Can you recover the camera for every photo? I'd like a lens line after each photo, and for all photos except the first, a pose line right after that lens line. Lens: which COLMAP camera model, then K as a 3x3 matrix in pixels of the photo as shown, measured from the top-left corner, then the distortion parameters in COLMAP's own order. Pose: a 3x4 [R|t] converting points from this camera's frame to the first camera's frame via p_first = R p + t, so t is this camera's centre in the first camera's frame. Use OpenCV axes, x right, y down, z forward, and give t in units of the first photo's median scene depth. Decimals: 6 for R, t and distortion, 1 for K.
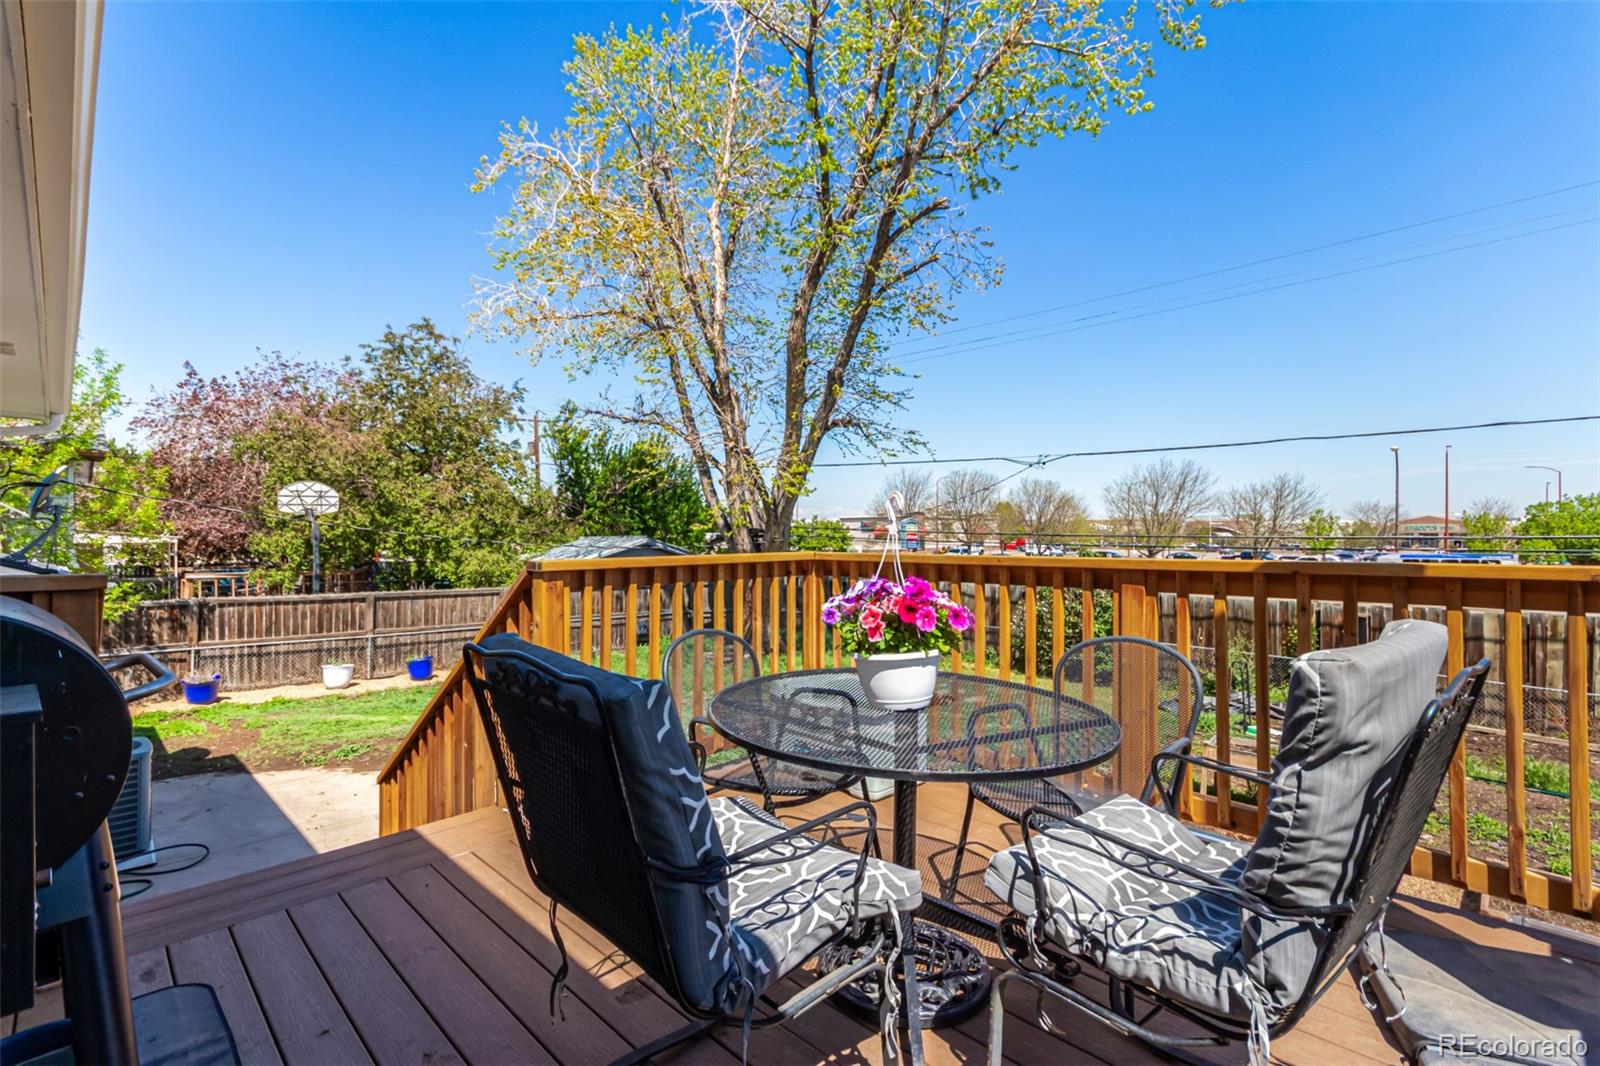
lens RADIAL K [[740.7, 0, 801.3], [0, 740.7, 532.6], [0, 0, 1]] dist [0.005554, -0.000550]
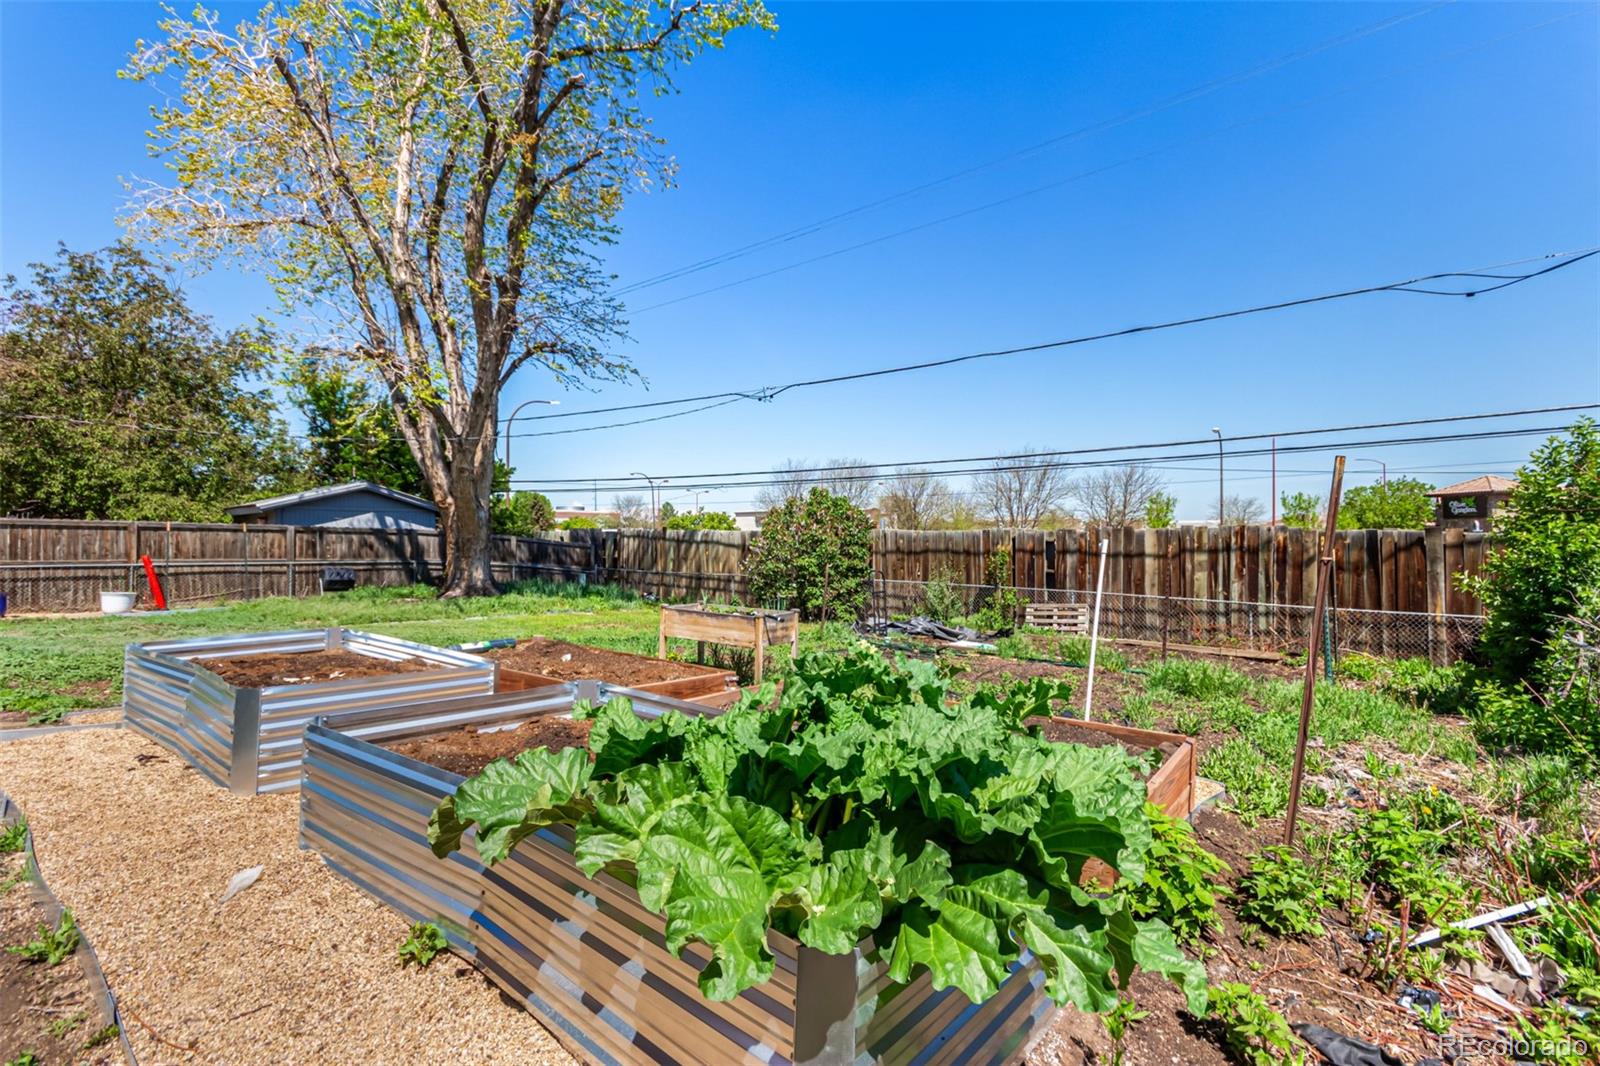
lens RADIAL K [[740.7, 0, 795.8], [0, 740.7, 529.6], [0, 0, 1]] dist [0.005554, -0.000550]
pose [[0.994894, -0.002685, 0.100885, 0.272418], [0.003411, 0.999970, -0.007020, 0.088617], [-0.100863, 0.007328, 0.994873, 0.047308]]
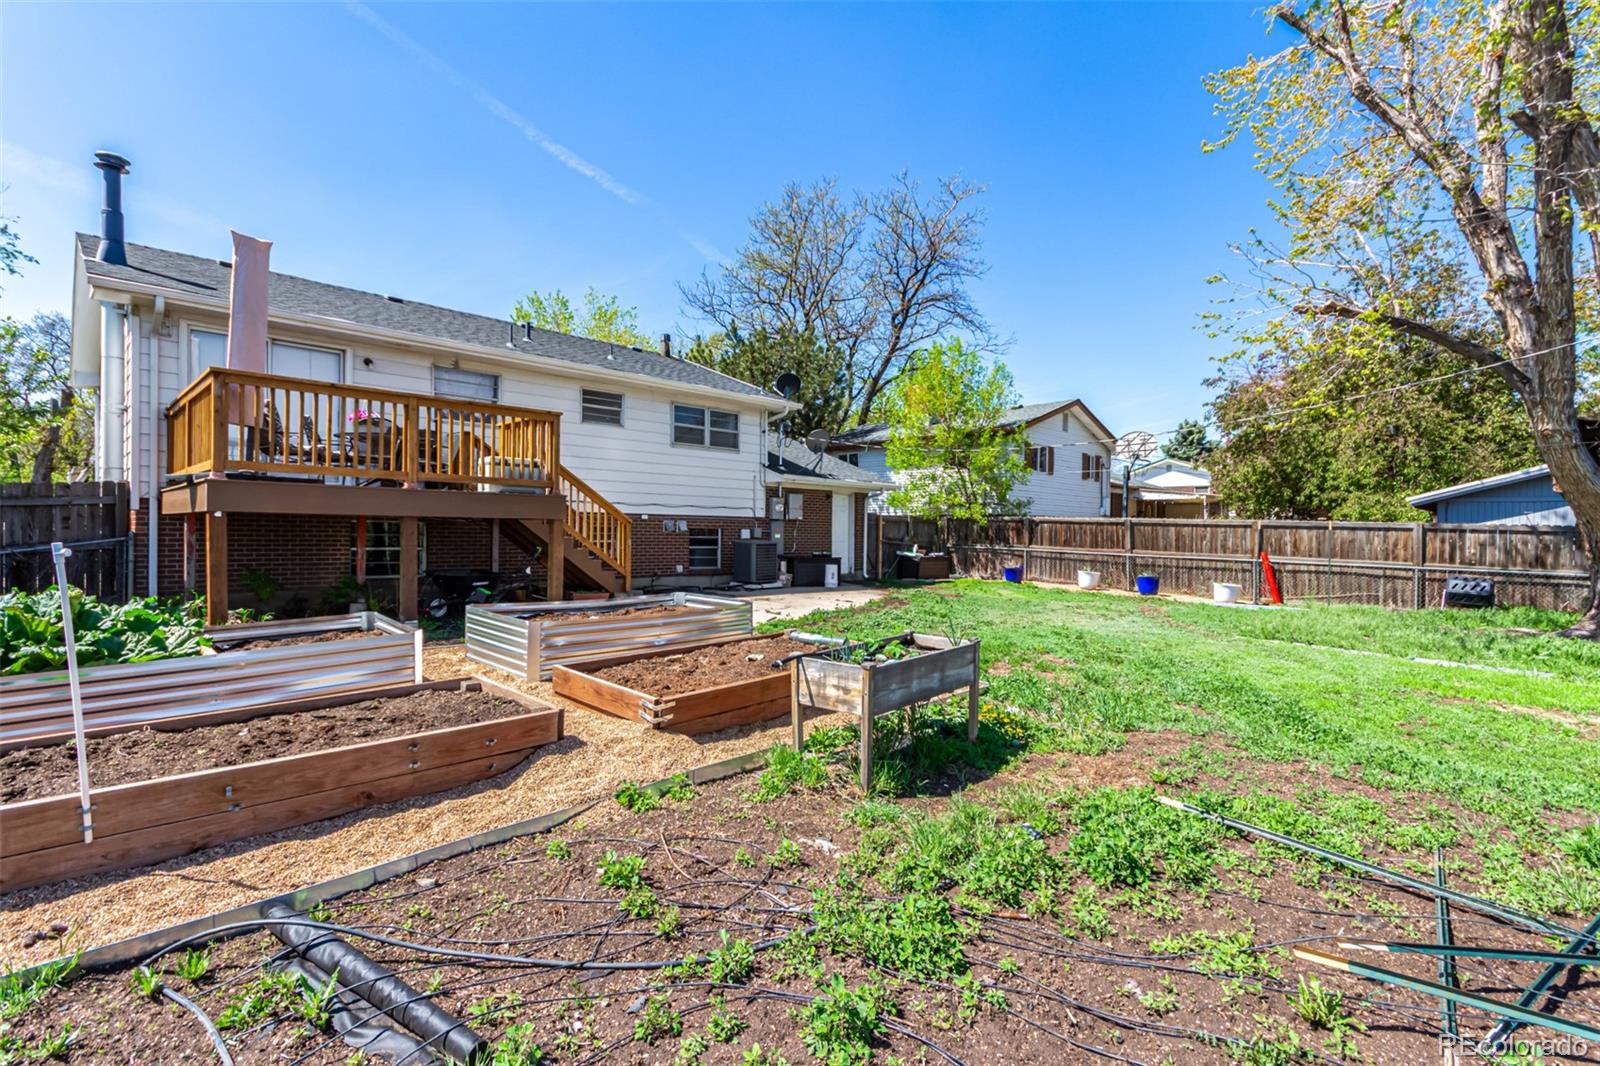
lens RADIAL K [[740.7, 0, 805.3], [0, 740.7, 533.2], [0, 0, 1]] dist [0.005554, -0.000550]
pose [[-0.016509, 0.004708, -0.999853, 0.529876], [-0.008337, 0.999954, 0.004846, 0.086994], [0.999829, 0.008416, -0.016469, 0.417631]]
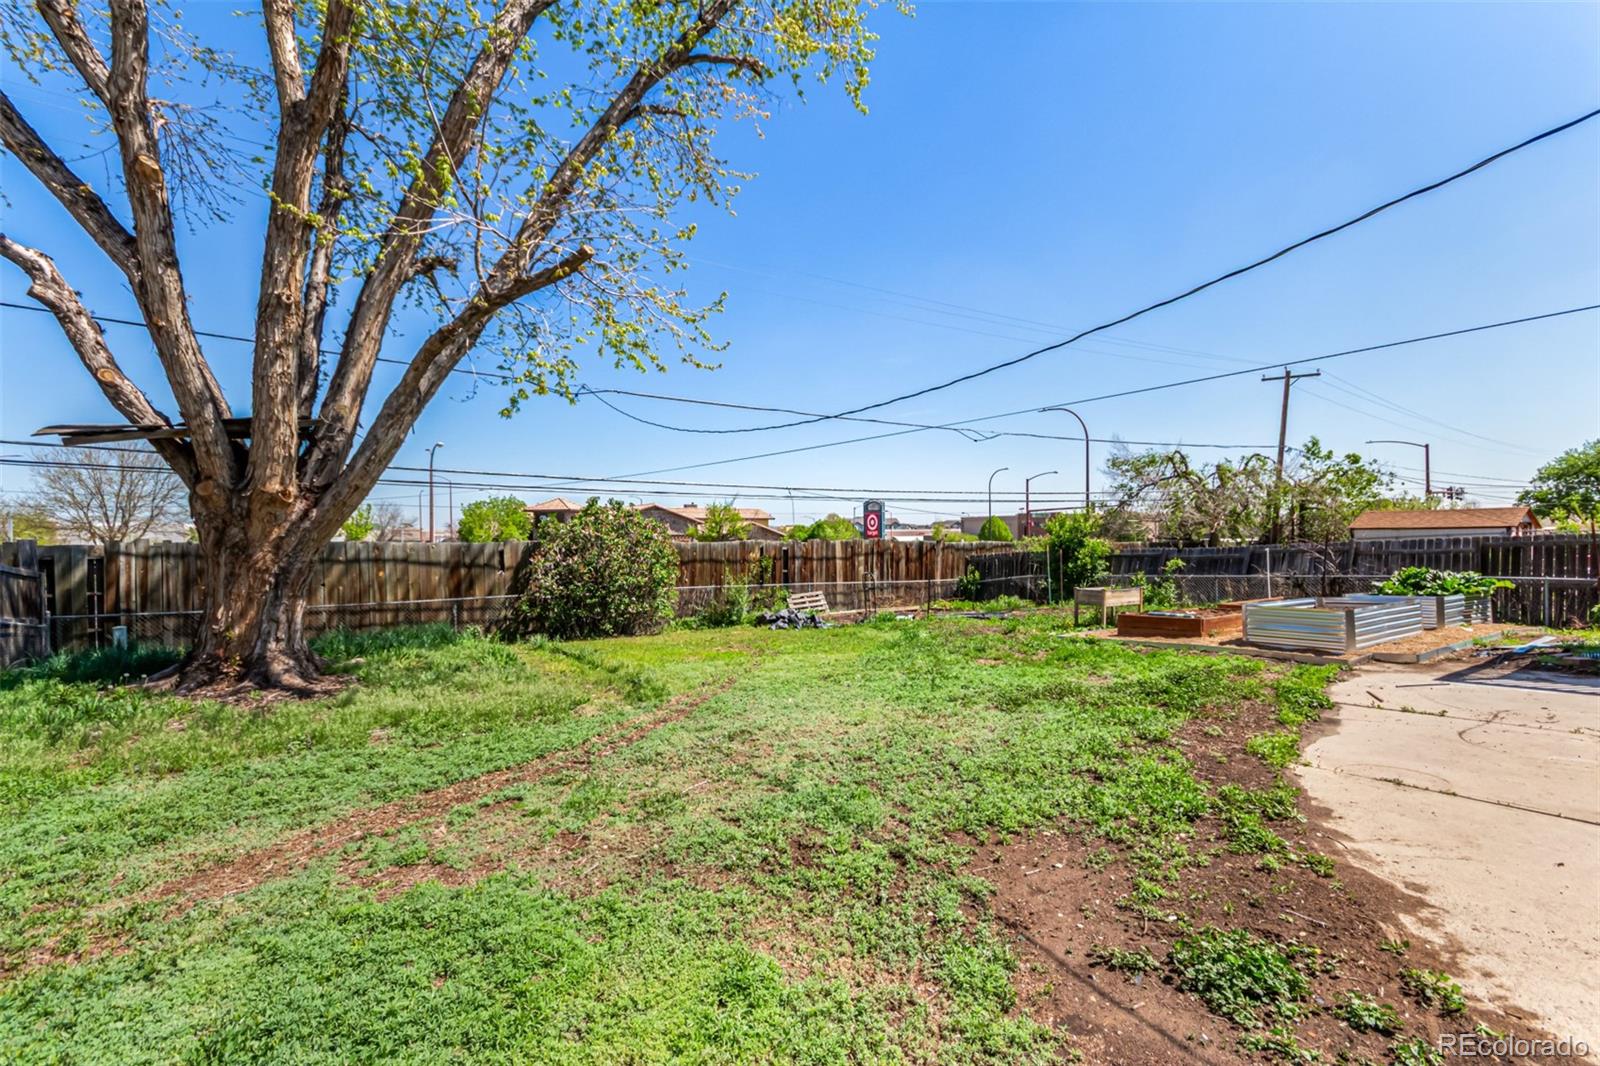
lens RADIAL K [[740.7, 0, 799.5], [0, 740.7, 537.9], [0, 0, 1]] dist [0.005554, -0.000550]
pose [[0.193073, -0.005074, 0.981171, -0.501515], [0.004583, 0.999980, 0.004269, 0.072832], [-0.981174, 0.003673, 0.193093, 0.602485]]
